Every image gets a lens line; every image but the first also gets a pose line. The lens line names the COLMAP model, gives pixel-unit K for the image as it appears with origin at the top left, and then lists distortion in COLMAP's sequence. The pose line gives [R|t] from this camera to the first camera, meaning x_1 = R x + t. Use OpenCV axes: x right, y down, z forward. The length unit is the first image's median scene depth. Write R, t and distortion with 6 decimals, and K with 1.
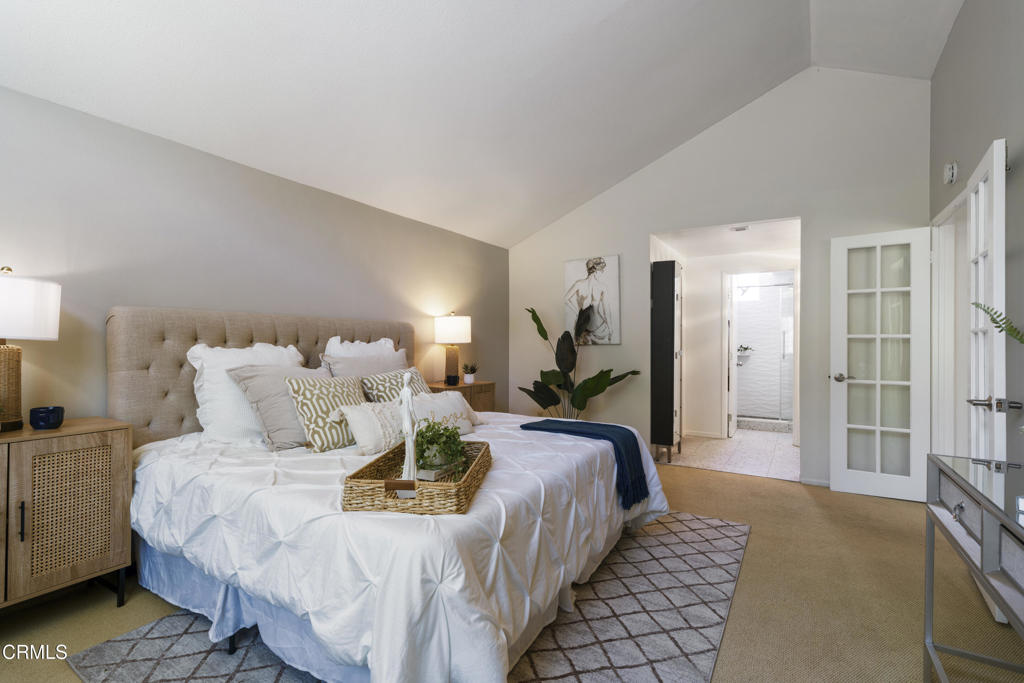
lens RADIAL K [[464.8, 0, 512.6], [0, 464.8, 344.7], [0, 0, 1]] dist [-0.004251, 0.000742]
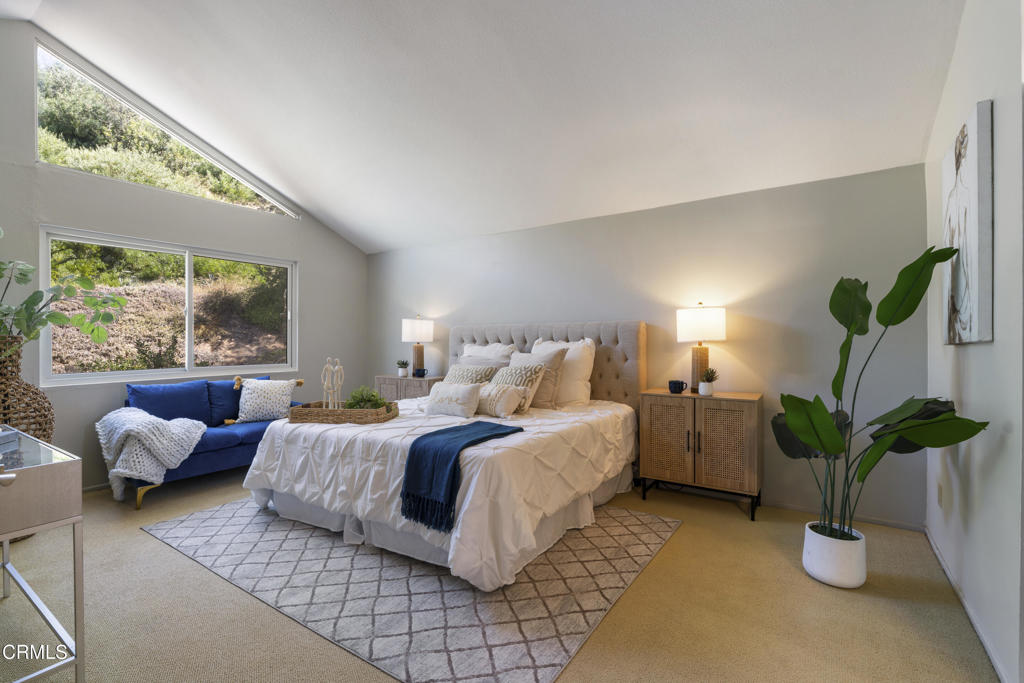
lens RADIAL K [[464.8, 0, 513.9], [0, 464.8, 342.6], [0, 0, 1]] dist [-0.004251, 0.000742]
pose [[-0.033279, 0.002039, -0.999444, 1.247134], [0.002917, 0.999994, 0.001943, -0.010351], [0.999442, -0.002851, -0.033285, 1.310904]]
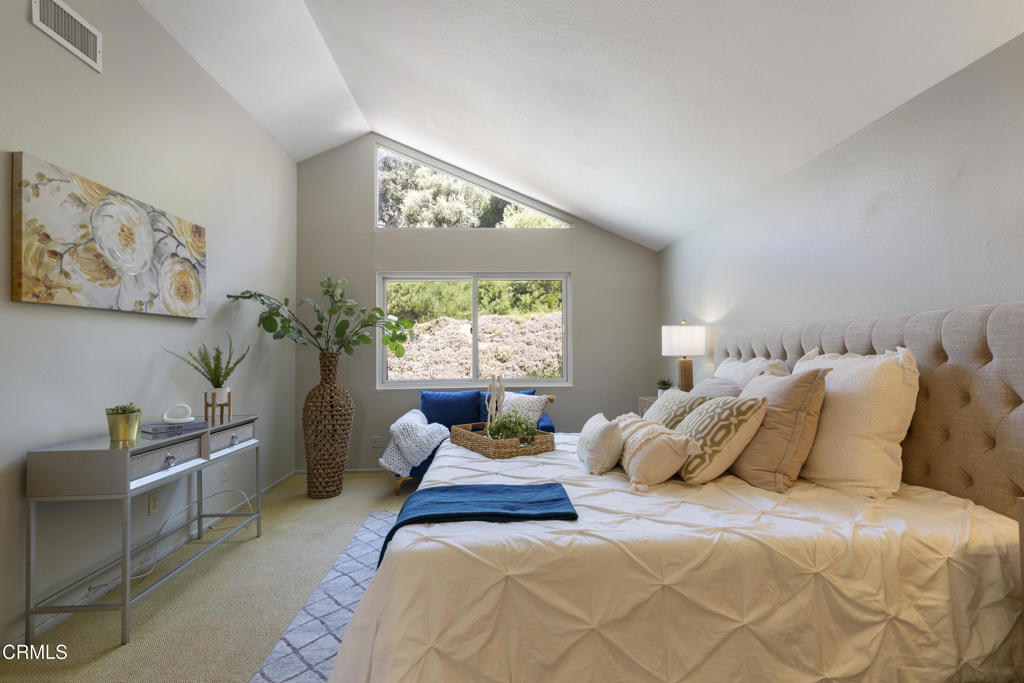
lens RADIAL K [[464.8, 0, 511.2], [0, 464.8, 341.2], [0, 0, 1]] dist [-0.004251, 0.000742]
pose [[-0.819207, -0.014436, -0.573317, 0.529964], [0.005558, 0.999436, -0.033107, -0.010552], [0.573471, -0.030308, -0.818665, 1.769108]]
